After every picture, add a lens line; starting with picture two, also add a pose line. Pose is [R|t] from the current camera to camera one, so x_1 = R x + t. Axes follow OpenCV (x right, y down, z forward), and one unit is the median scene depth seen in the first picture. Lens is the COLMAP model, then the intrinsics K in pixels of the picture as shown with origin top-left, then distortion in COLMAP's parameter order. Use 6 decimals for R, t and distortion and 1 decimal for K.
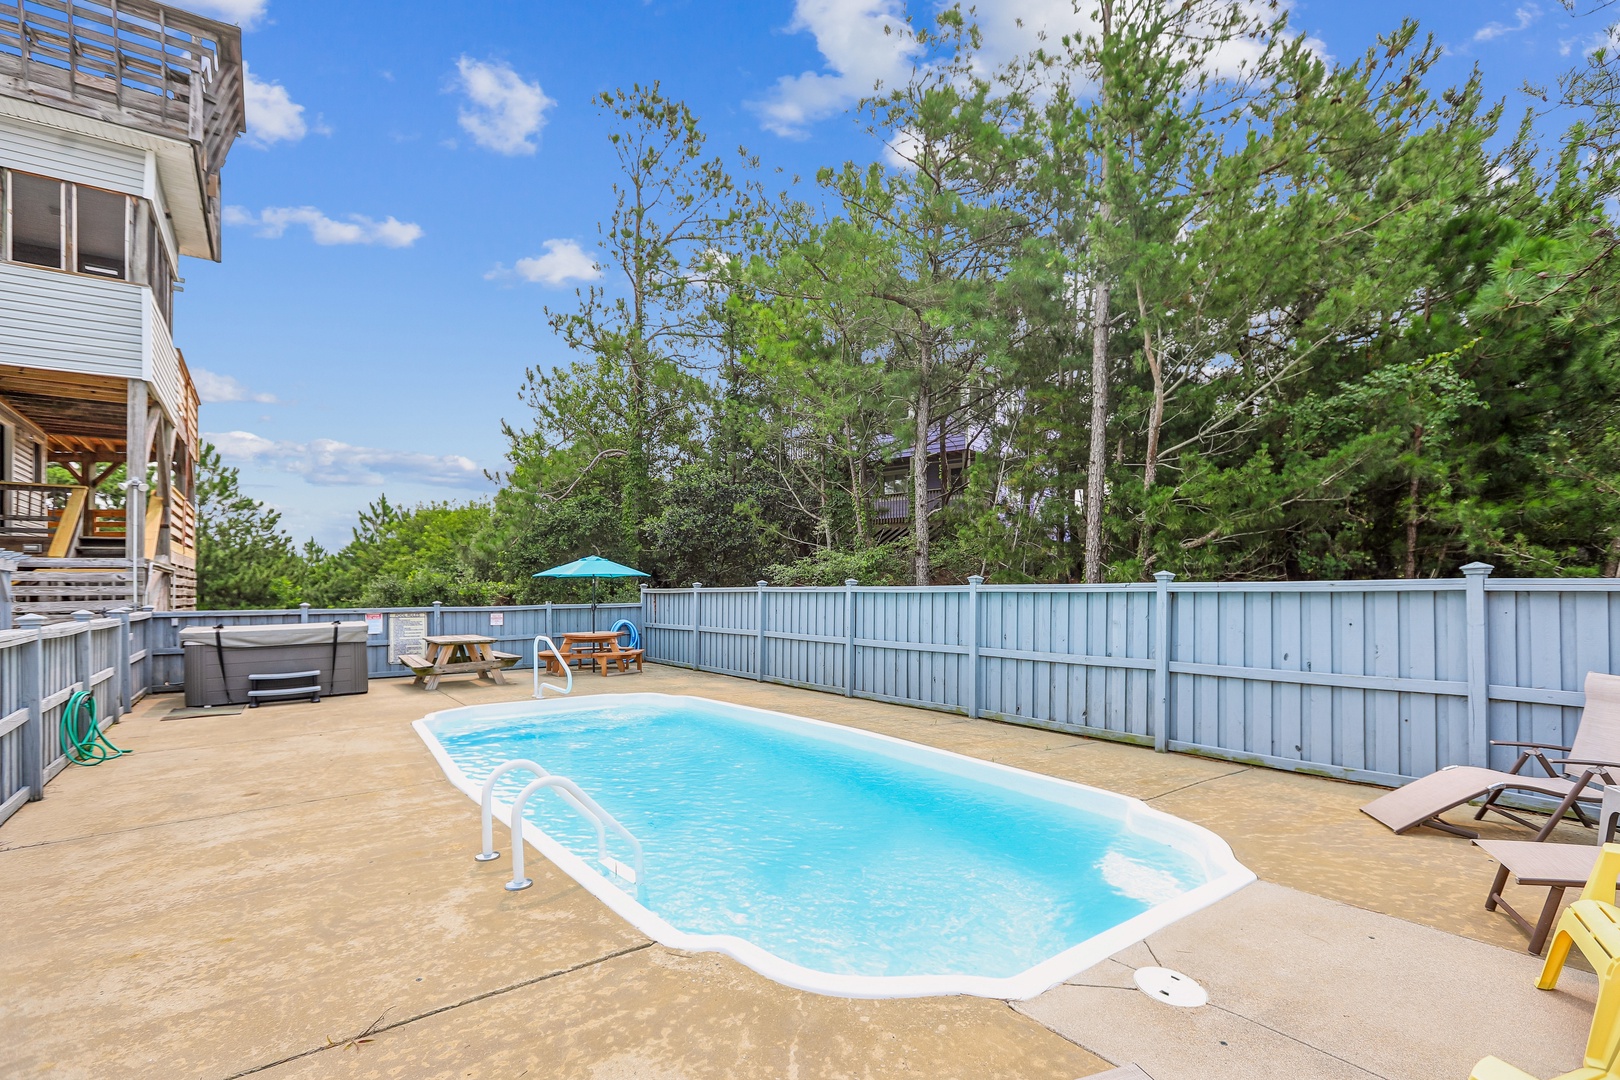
lens RADIAL K [[748.5, 0, 814.3], [0, 748.5, 580.2], [0, 0, 1]] dist [-0.008936, 0.000489]
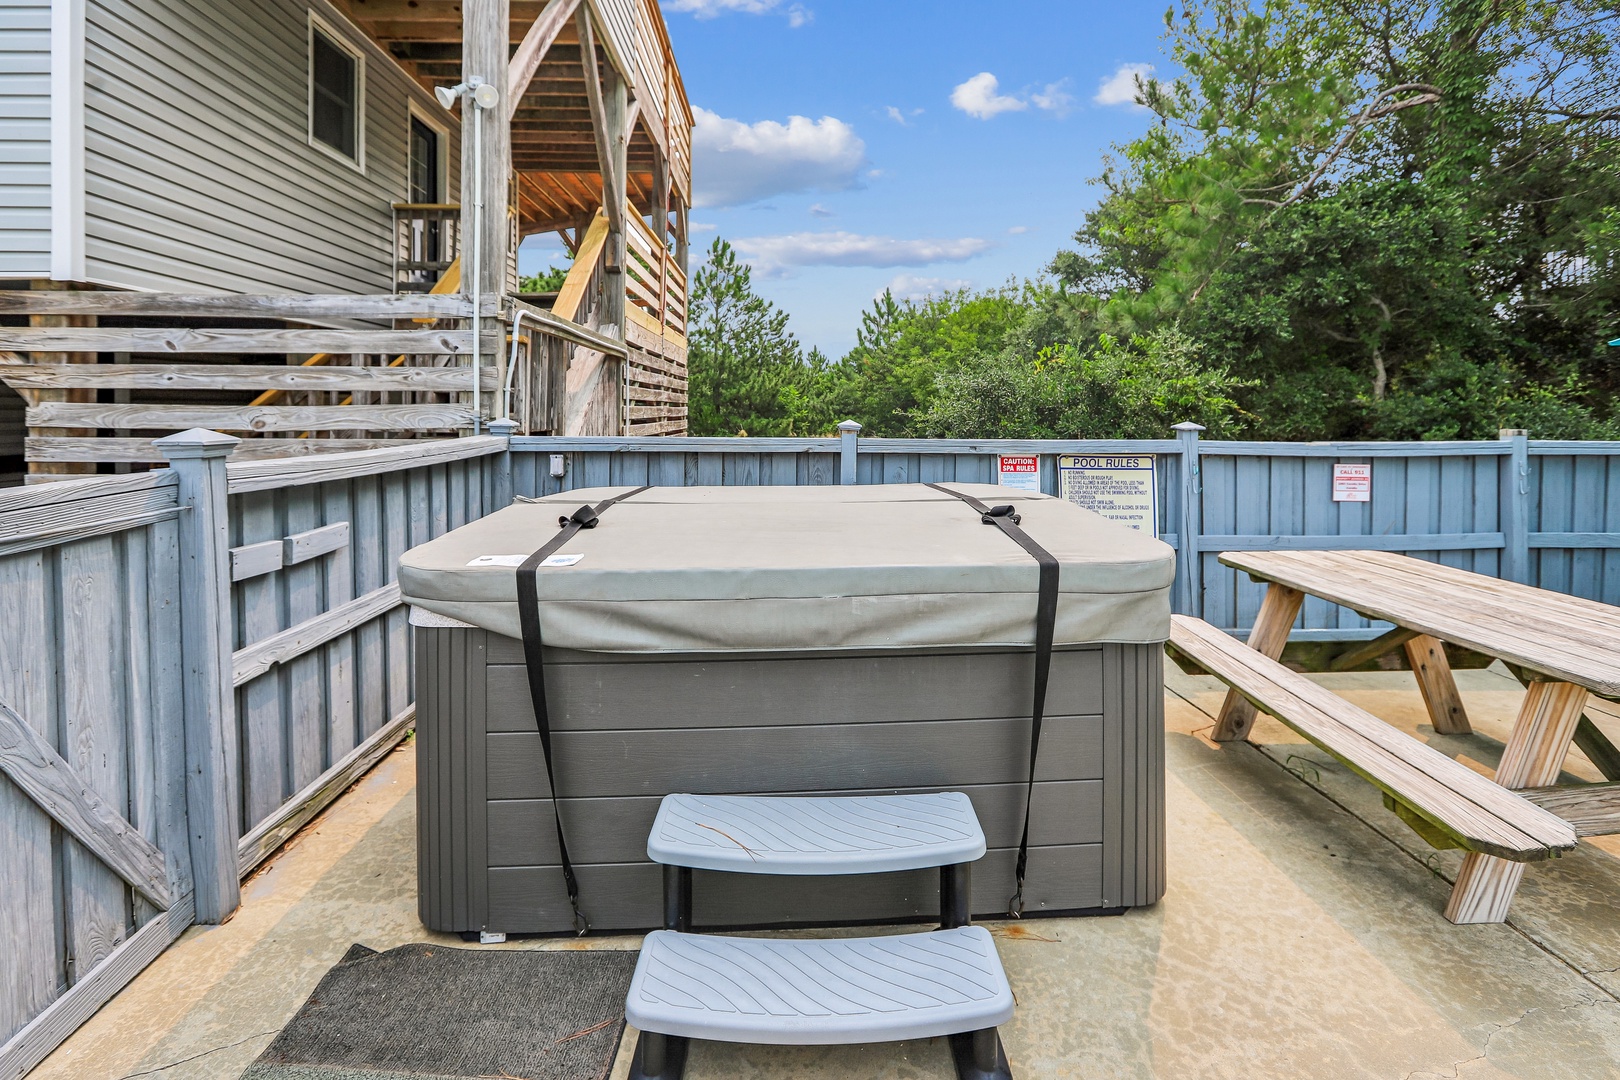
lens RADIAL K [[772.2, 0, 805.1], [0, 772.2, 420.3], [0, 0, 1]] dist [-0.002152, -0.000029]
pose [[0.826013, 0.022389, -0.563206, -0.459138], [-0.005507, 0.999484, 0.031656, 0.017864], [0.563624, -0.023047, 0.825710, 0.638230]]
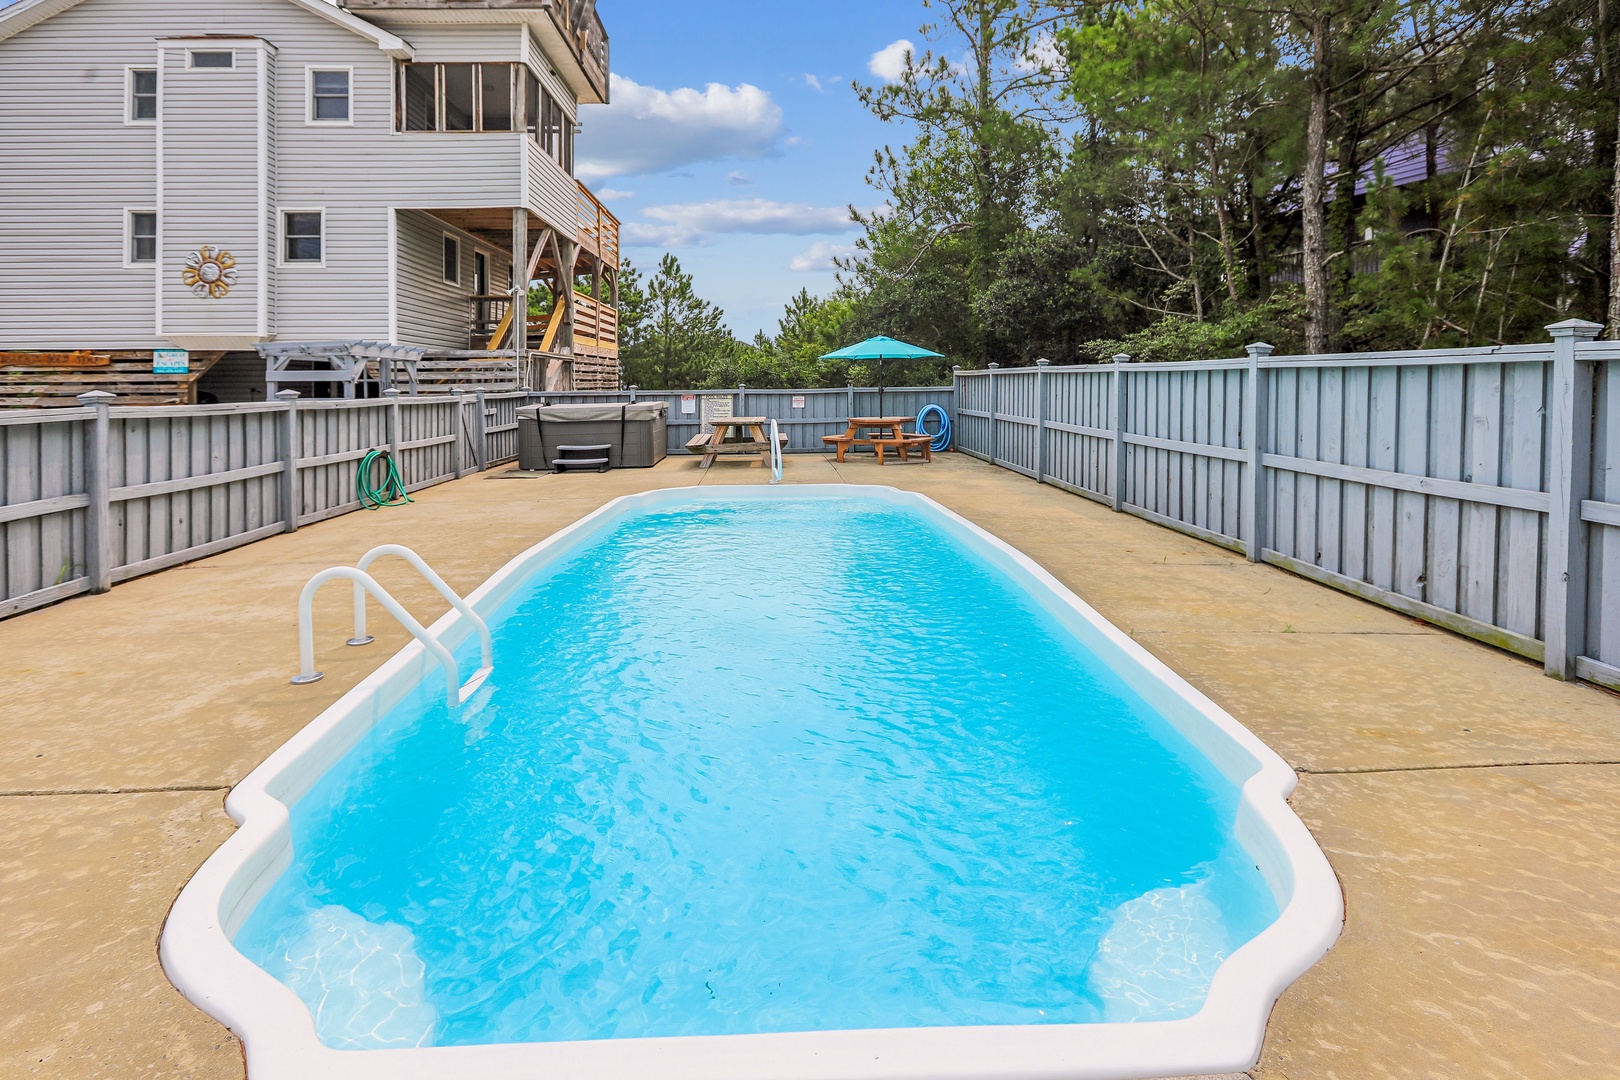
lens RADIAL K [[773.6, 0, 800.5], [0, 773.6, 369.2], [0, 0, 1]] dist [-0.007824, -0.000214]
pose [[0.827463, -0.009577, -0.561439, 0.182594], [0.012351, 0.999923, 0.001146, 0.007287], [0.561385, -0.007882, 0.827517, 0.152350]]
